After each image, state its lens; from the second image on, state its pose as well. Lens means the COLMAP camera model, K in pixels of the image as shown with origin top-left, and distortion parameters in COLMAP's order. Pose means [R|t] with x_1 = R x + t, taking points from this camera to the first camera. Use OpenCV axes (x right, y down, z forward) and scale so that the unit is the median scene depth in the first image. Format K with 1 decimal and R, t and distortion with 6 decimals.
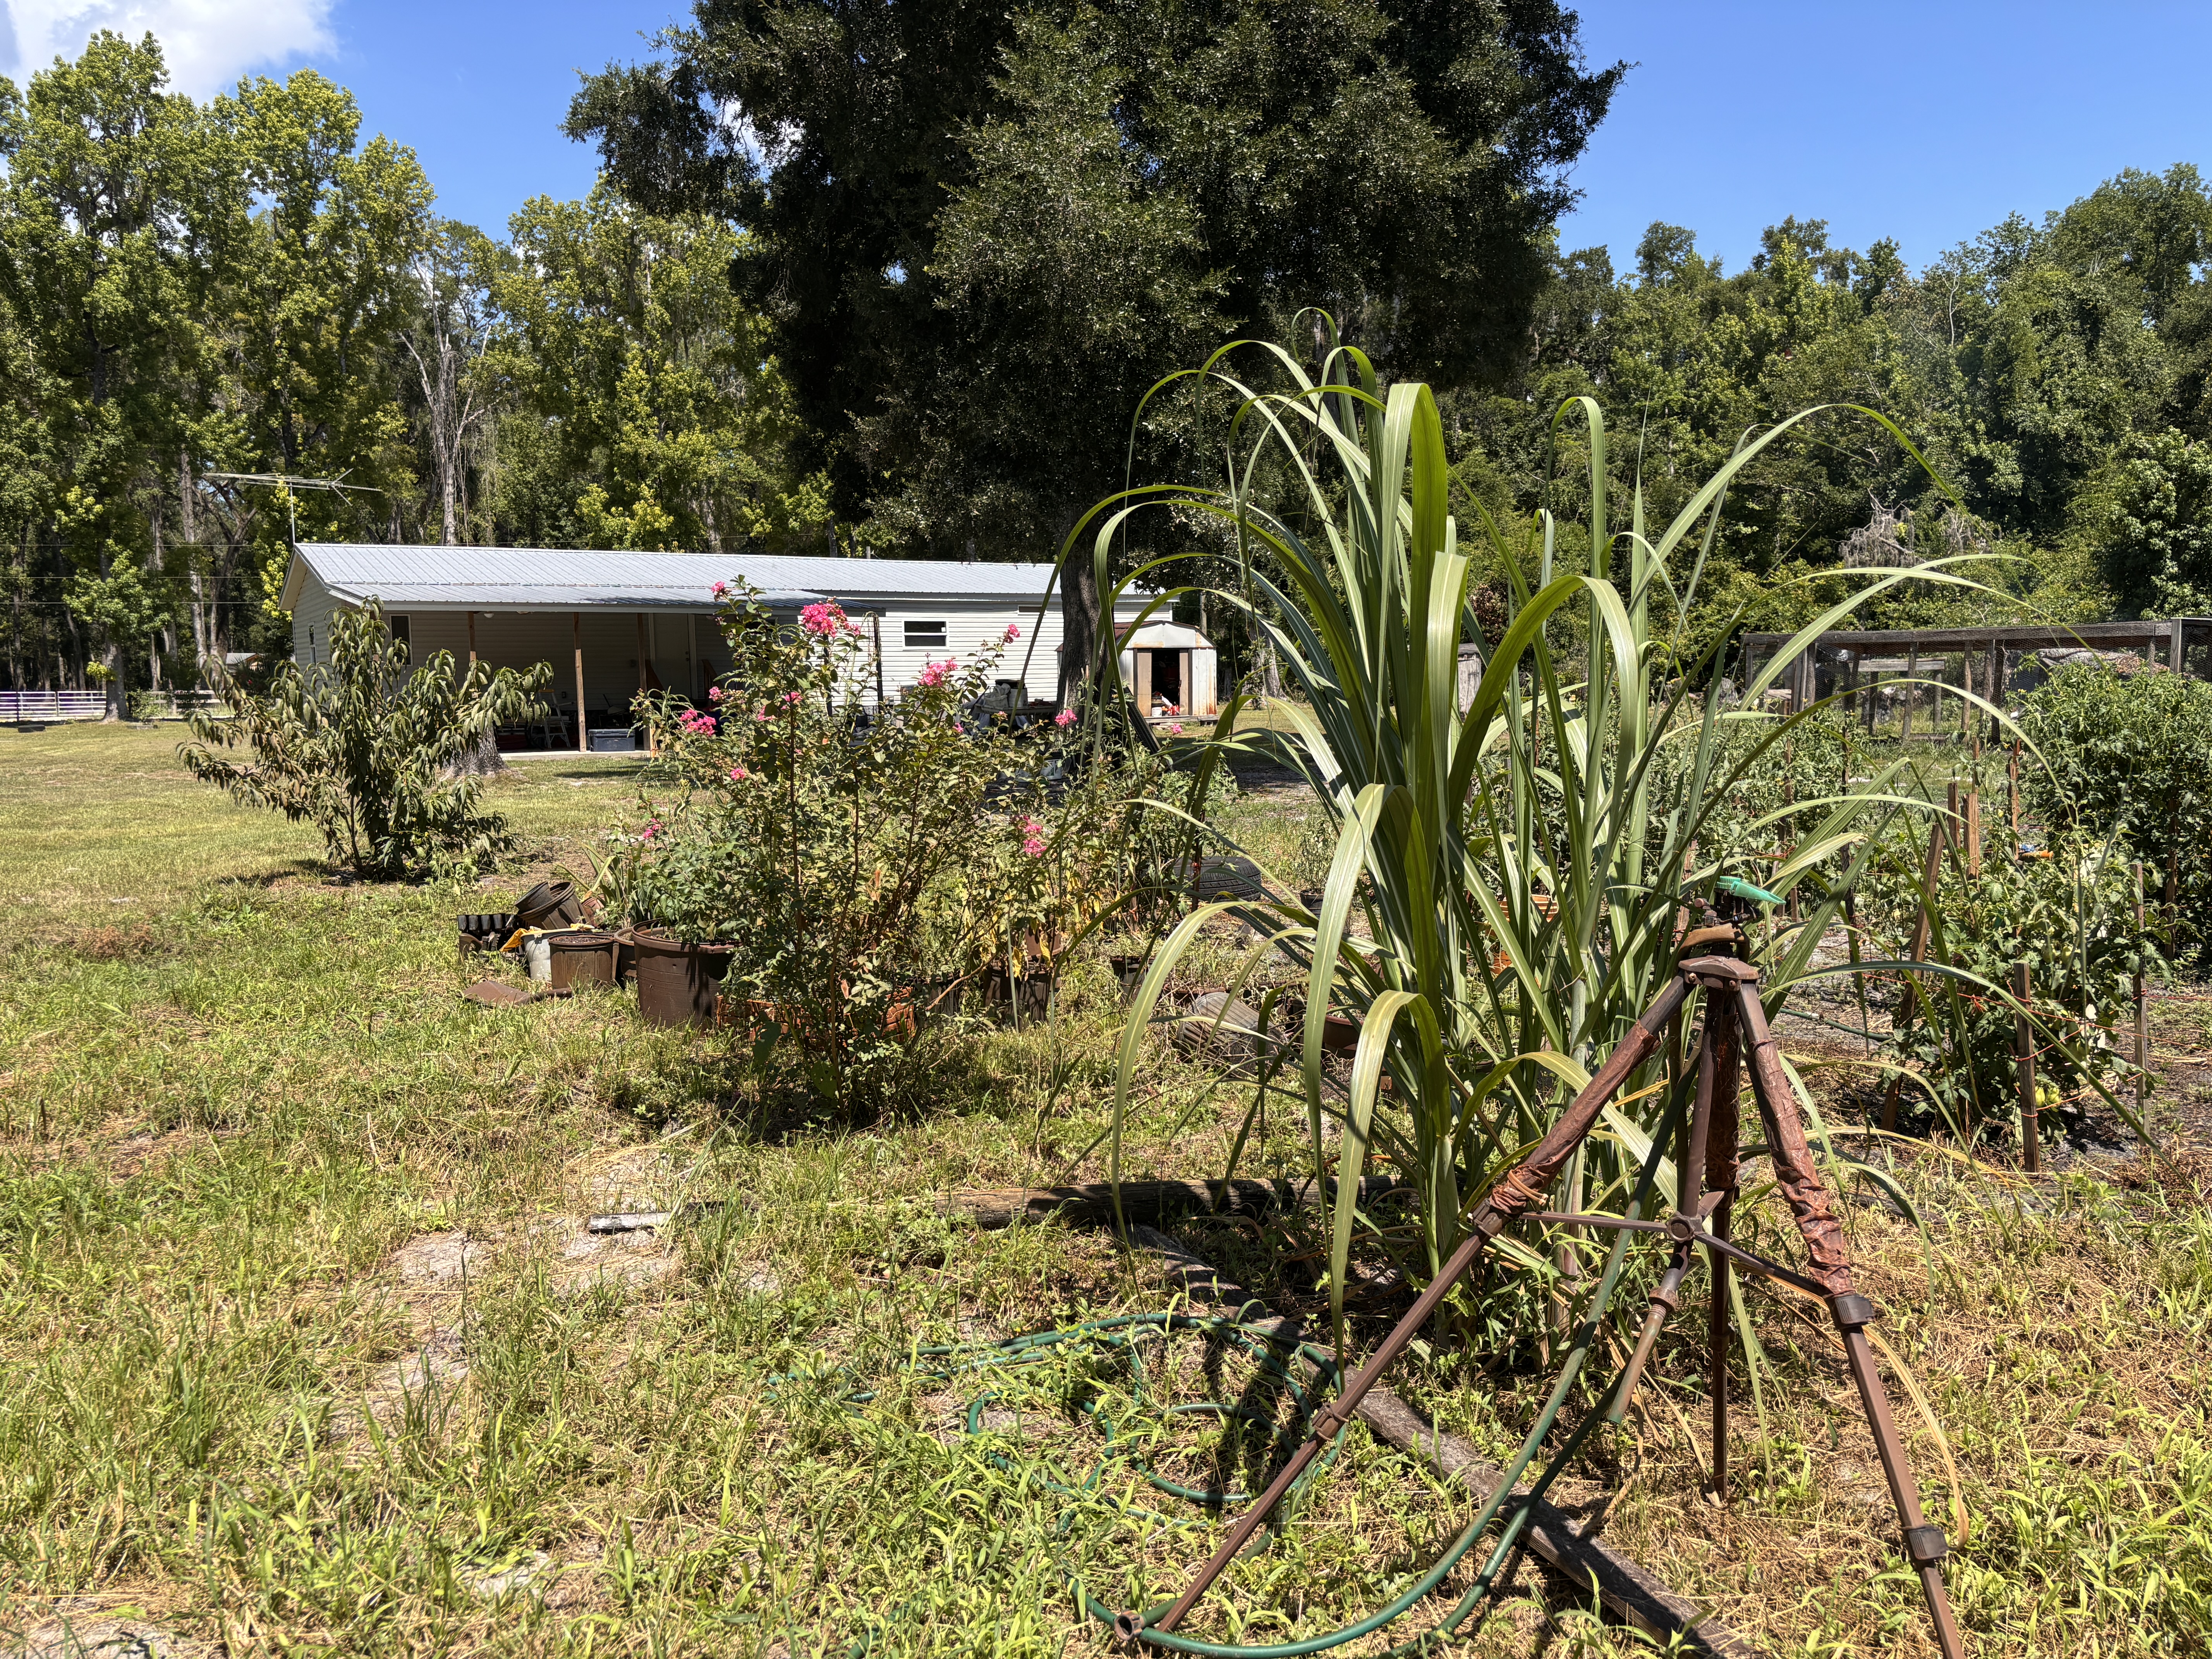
lens RADIAL K [[1673.9, 0, 1105.2], [0, 1673.9, 830.4], [0, 0, 1]] dist [0.030728, -0.041474]
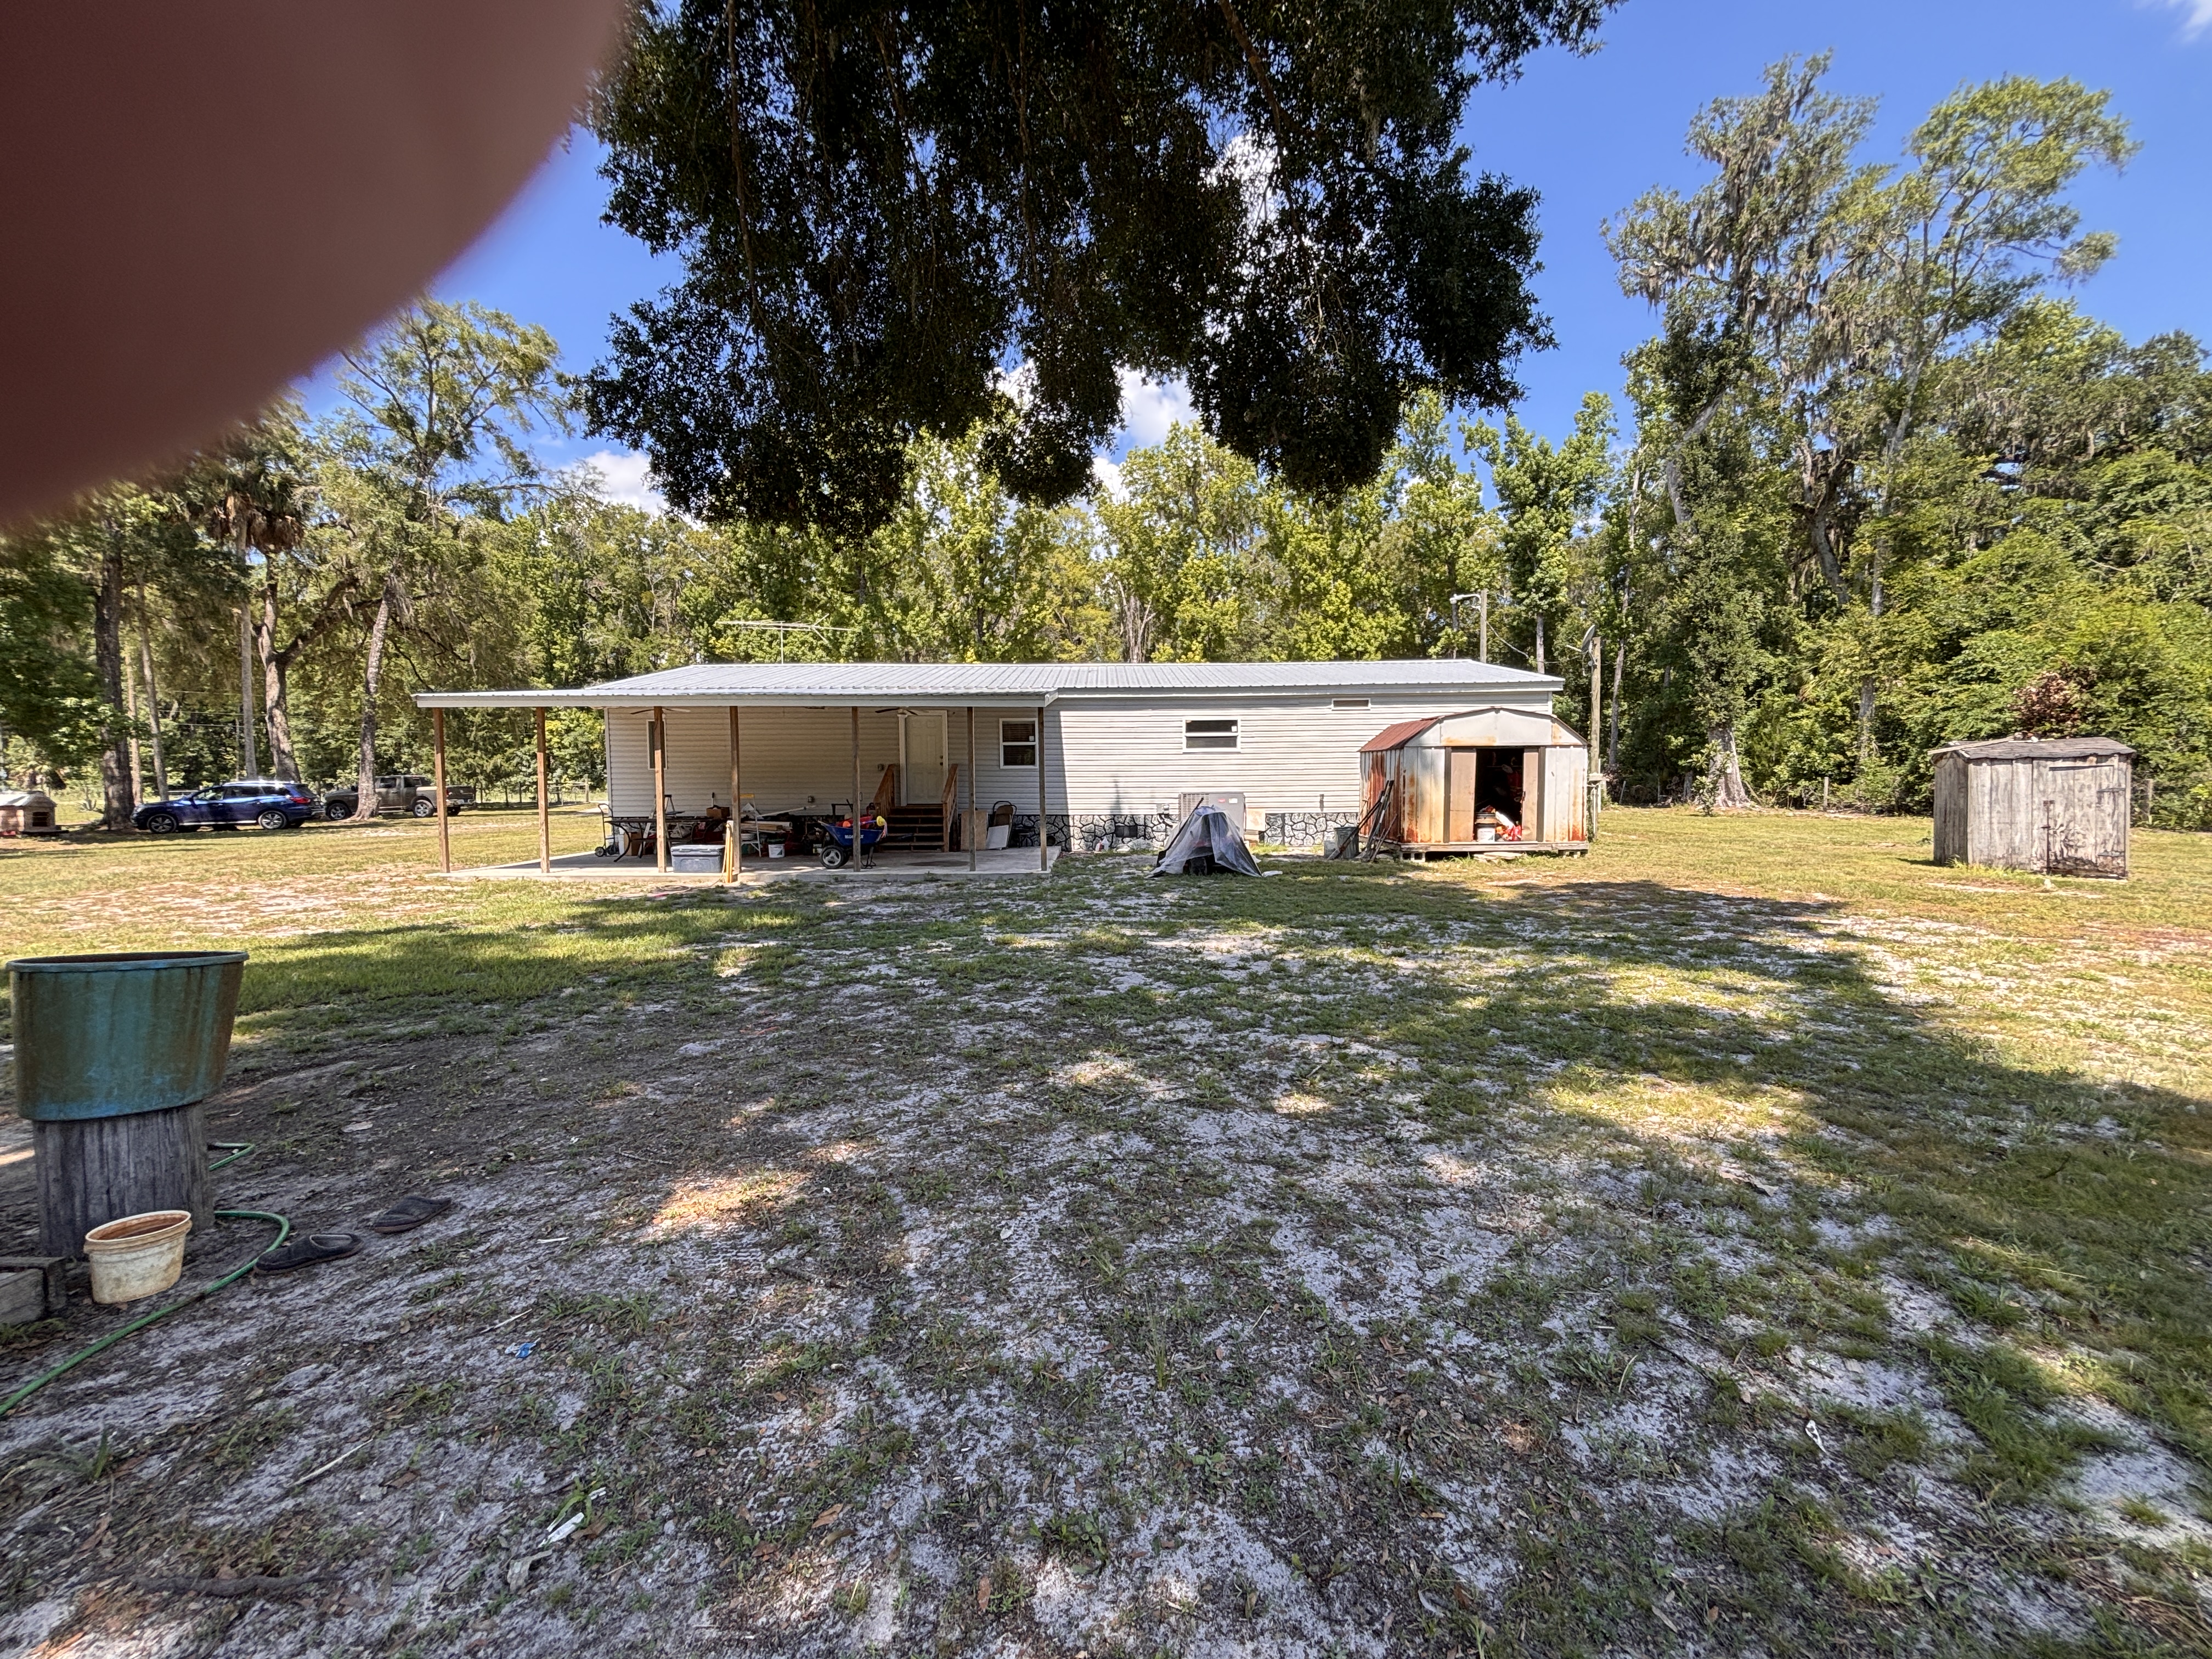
lens RADIAL K [[893.3, 0, 1110.9], [0, 893.3, 826.3], [0, 0, 1]] dist [0.001837, 0.000022]
pose [[0.859449, 0.033074, -0.510151, 0.087556], [-0.050698, 0.998500, -0.020676, -0.056885], [0.508702, 0.043634, 0.859836, 0.575695]]
